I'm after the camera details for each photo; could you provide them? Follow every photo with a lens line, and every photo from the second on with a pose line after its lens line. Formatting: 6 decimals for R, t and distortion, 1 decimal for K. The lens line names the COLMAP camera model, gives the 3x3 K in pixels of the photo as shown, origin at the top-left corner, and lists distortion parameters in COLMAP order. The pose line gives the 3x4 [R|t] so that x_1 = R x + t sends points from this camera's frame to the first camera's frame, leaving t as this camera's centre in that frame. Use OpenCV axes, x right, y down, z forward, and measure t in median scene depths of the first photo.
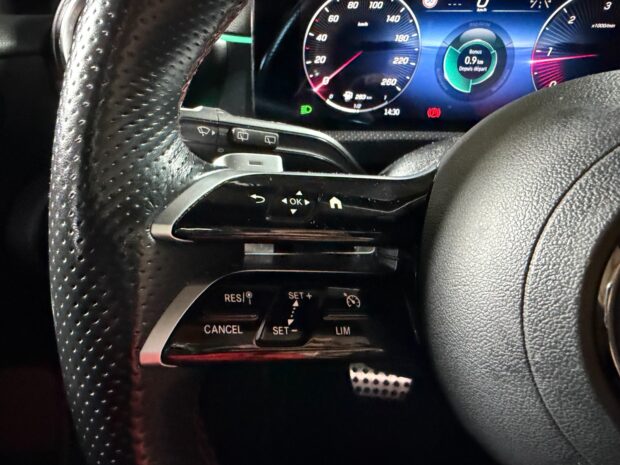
lens RADIAL K [[443.0, 0, 271.7], [0, 443.0, 225.1], [0, 0, 1]] dist [0.008862, -0.001233]
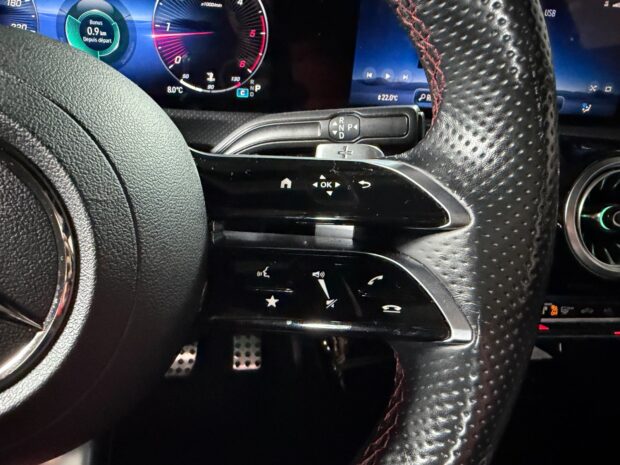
lens RADIAL K [[443.0, 0, 271.7], [0, 443.0, 225.1], [0, 0, 1]] dist [0.008862, -0.001233]
pose [[0.966157, -0.052696, 0.252516, 0.559394], [0.045031, 0.998335, 0.036041, 0.042926], [-0.253994, -0.023450, 0.966921, -0.068754]]
